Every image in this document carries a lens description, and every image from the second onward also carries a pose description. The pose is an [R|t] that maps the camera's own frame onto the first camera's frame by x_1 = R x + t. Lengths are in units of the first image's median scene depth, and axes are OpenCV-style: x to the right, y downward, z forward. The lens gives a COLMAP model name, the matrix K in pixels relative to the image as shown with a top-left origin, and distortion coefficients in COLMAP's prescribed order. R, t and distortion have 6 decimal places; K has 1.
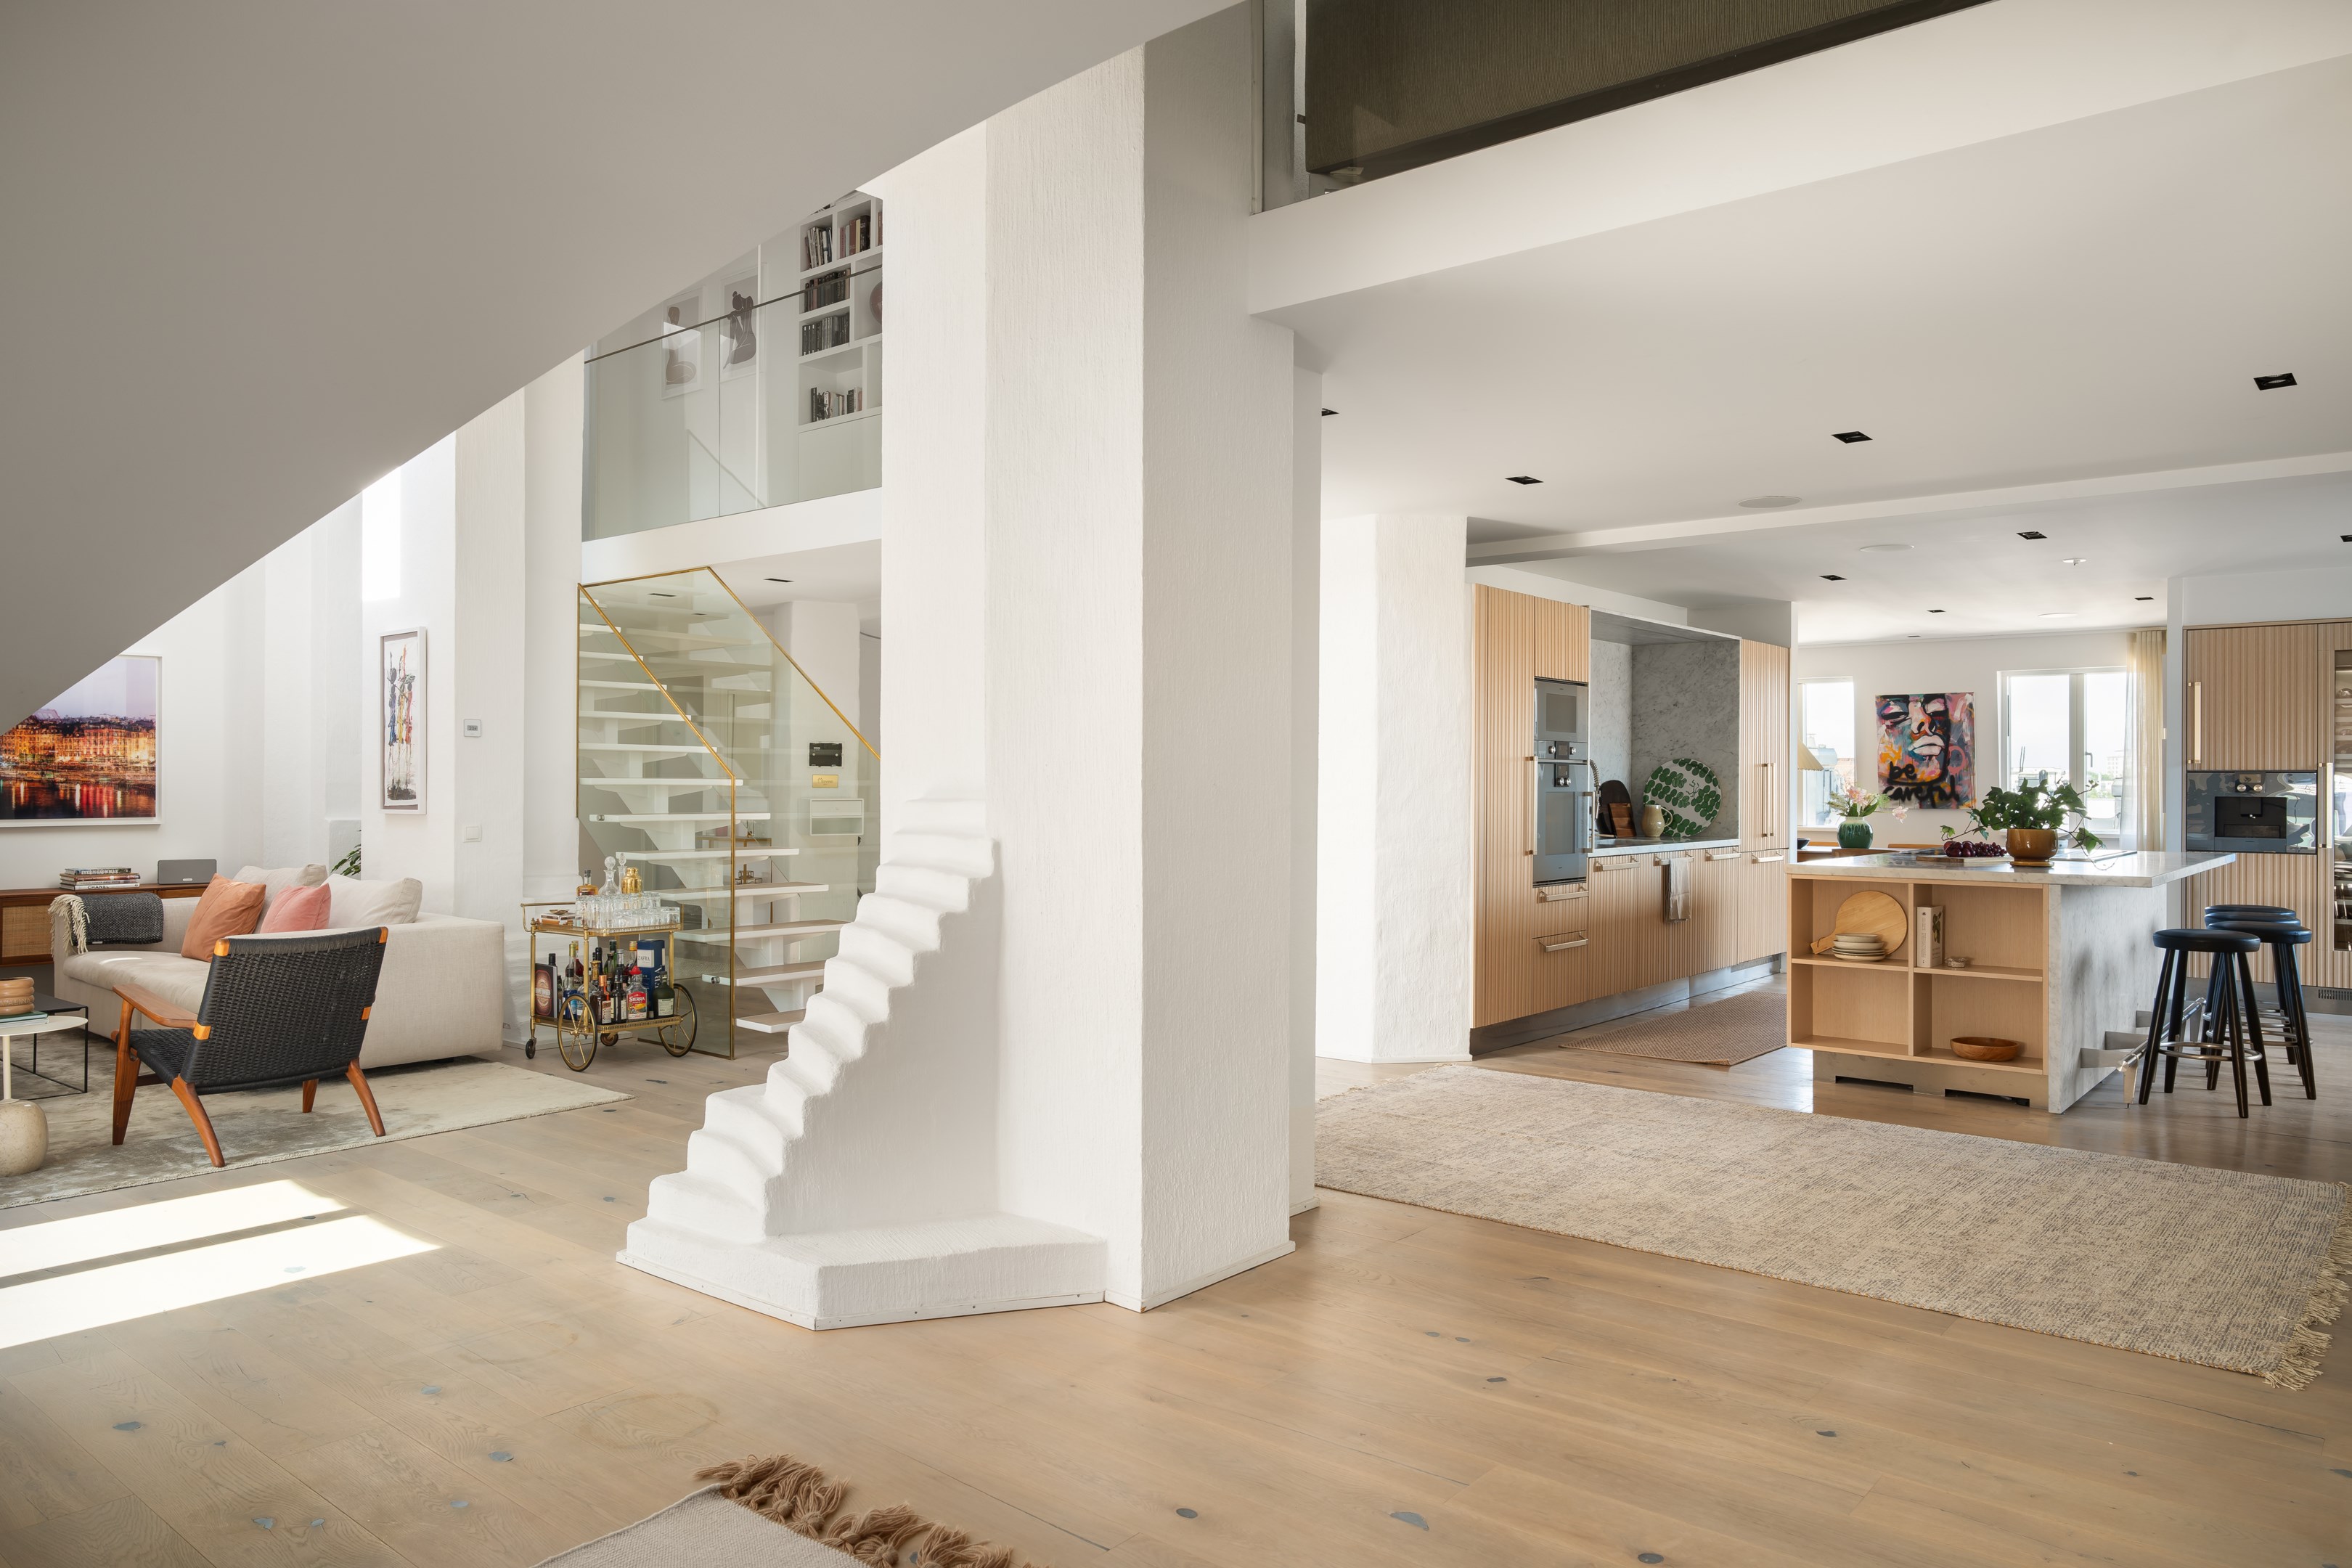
lens RADIAL K [[1534.2, 0, 1168.8], [0, 1534.2, 780.7], [0, 0, 1]] dist [0.001100, 0.000359]
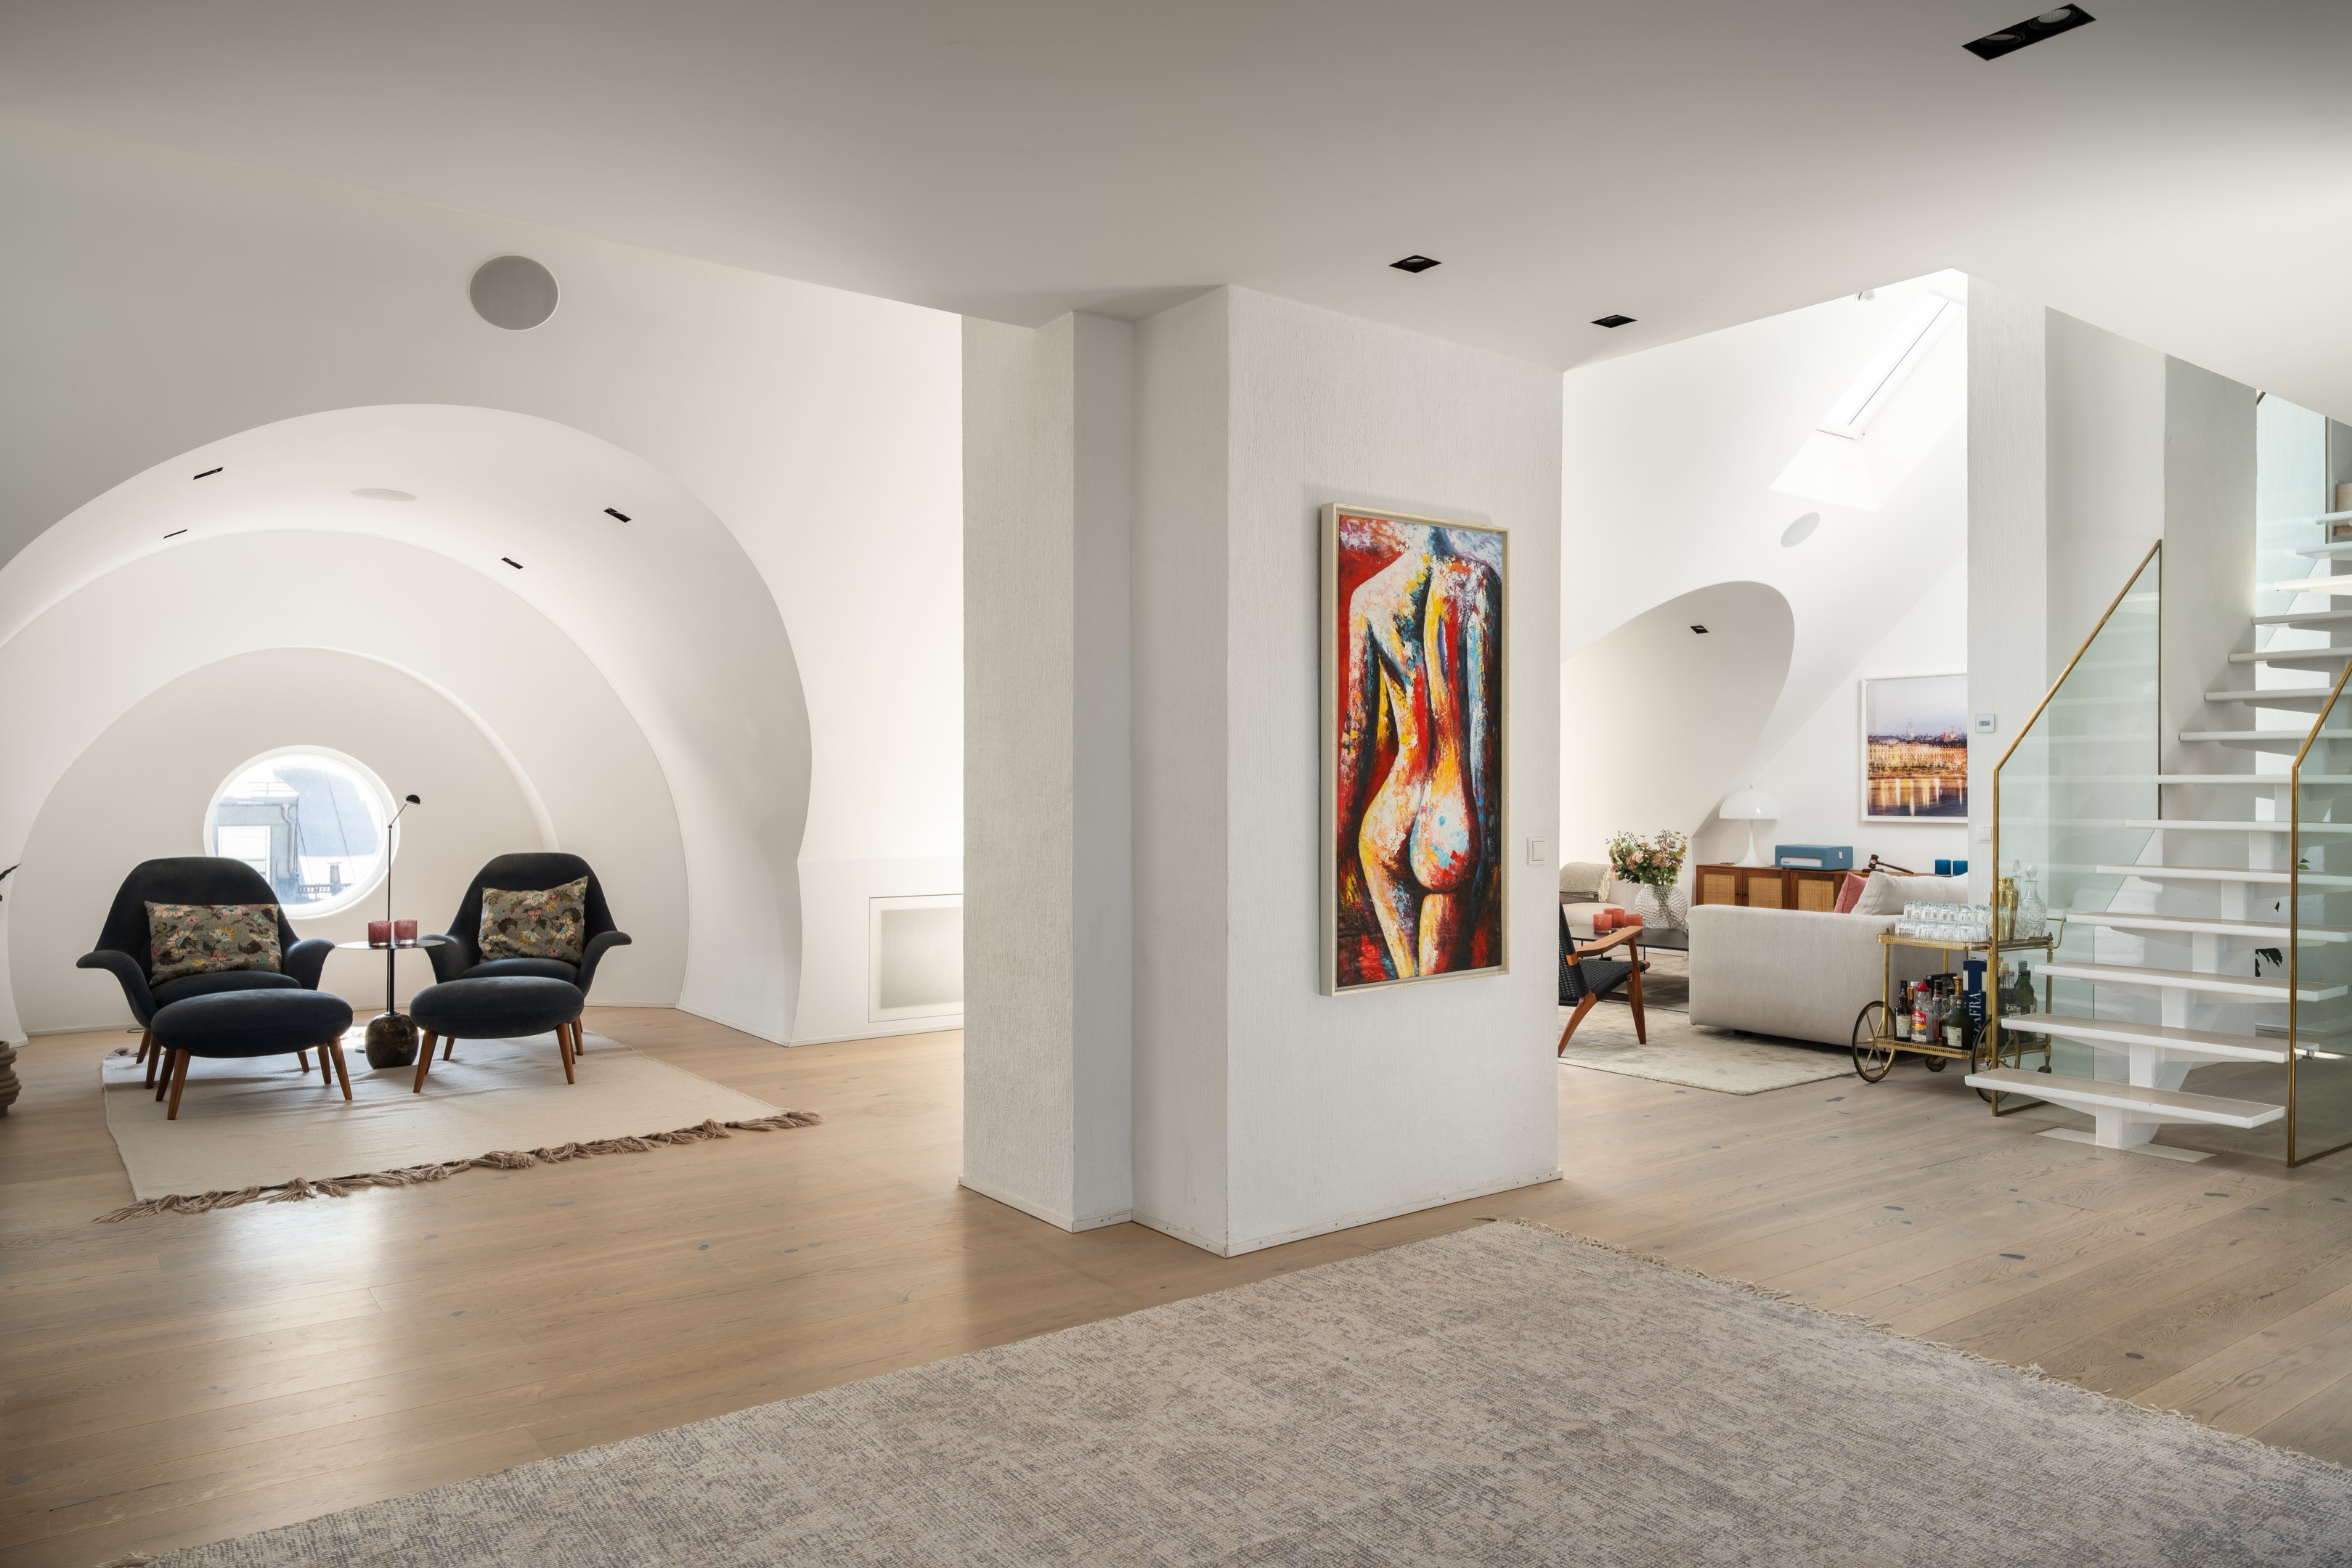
lens RADIAL K [[1529.4, 0, 1167.6], [0, 1529.4, 783.7], [0, 0, 1]] dist [-0.022857, 0.037352]
pose [[-0.235822, -0.008385, -0.971760, 0.695559], [-0.005877, 0.999957, -0.007202, 0.015655], [0.971778, 0.004012, -0.235861, 0.874783]]
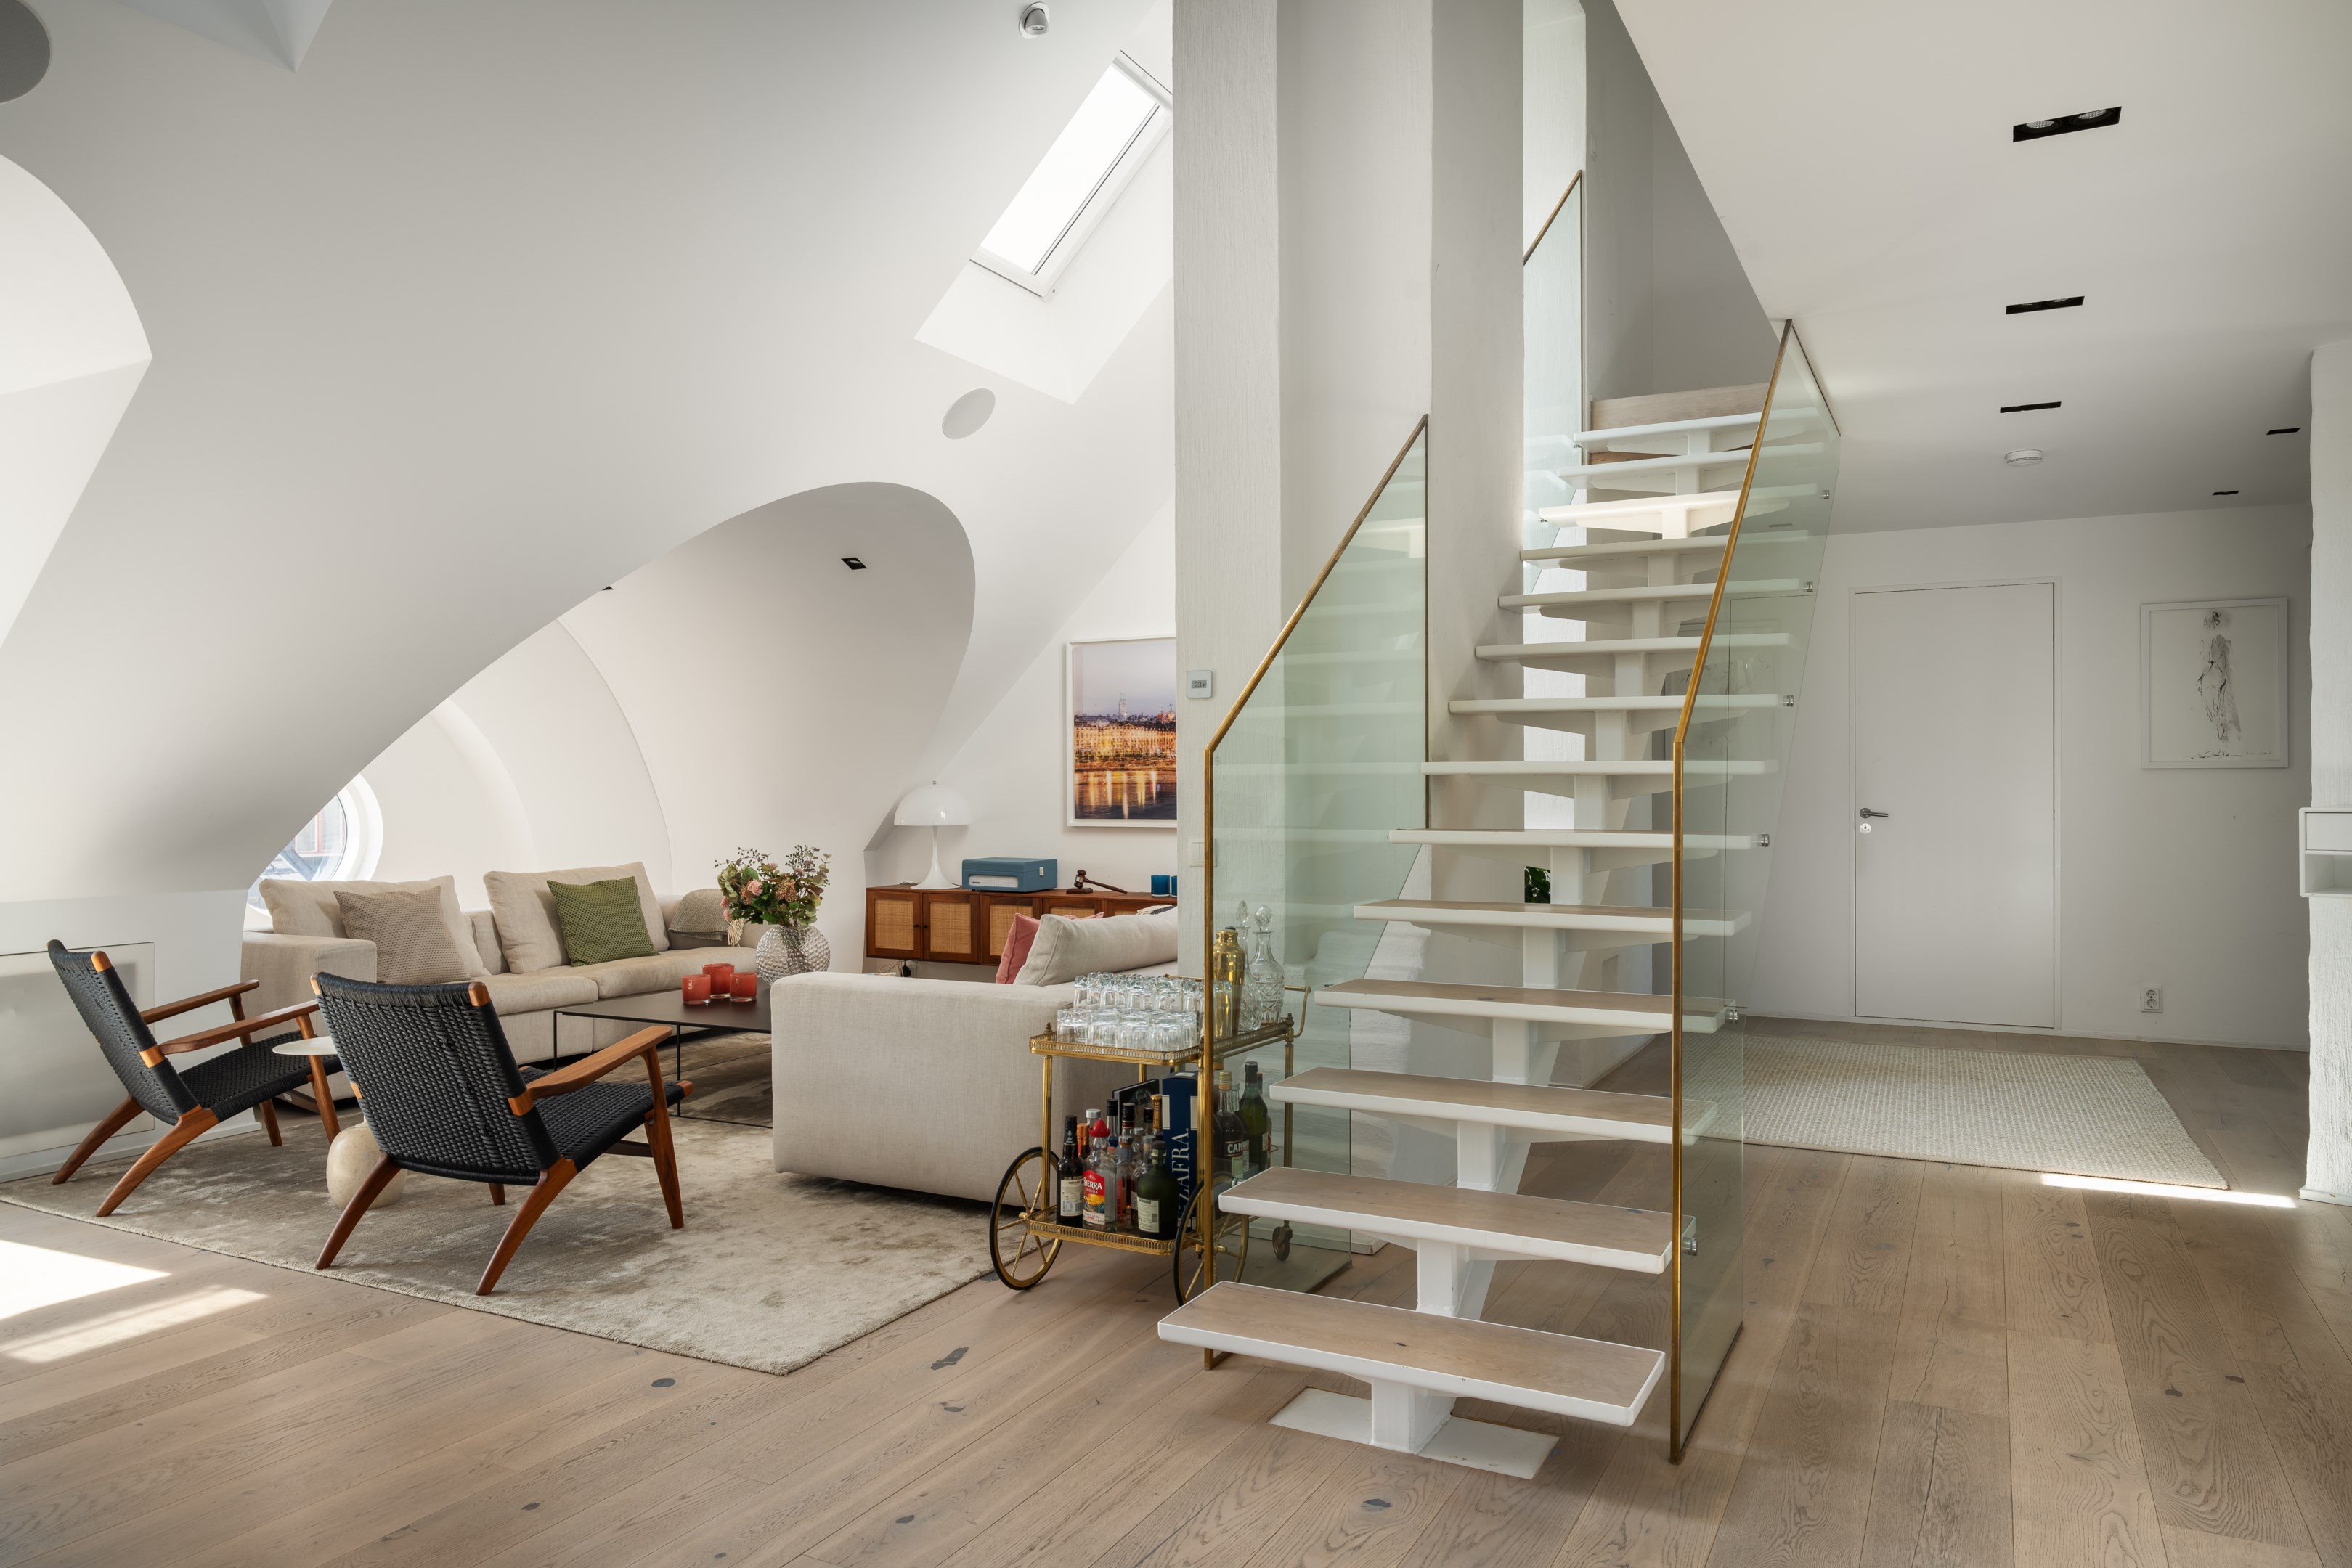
lens RADIAL K [[1540.2, 0, 1168.6], [0, 1540.2, 788.8], [0, 0, 1]] dist [0.001898, 0.001630]
pose [[0.218982, -0.002828, -0.975725, 0.183909], [0.002525, 0.999994, -0.002332, 0.011711], [0.975726, -0.001954, 0.218988, 1.017855]]
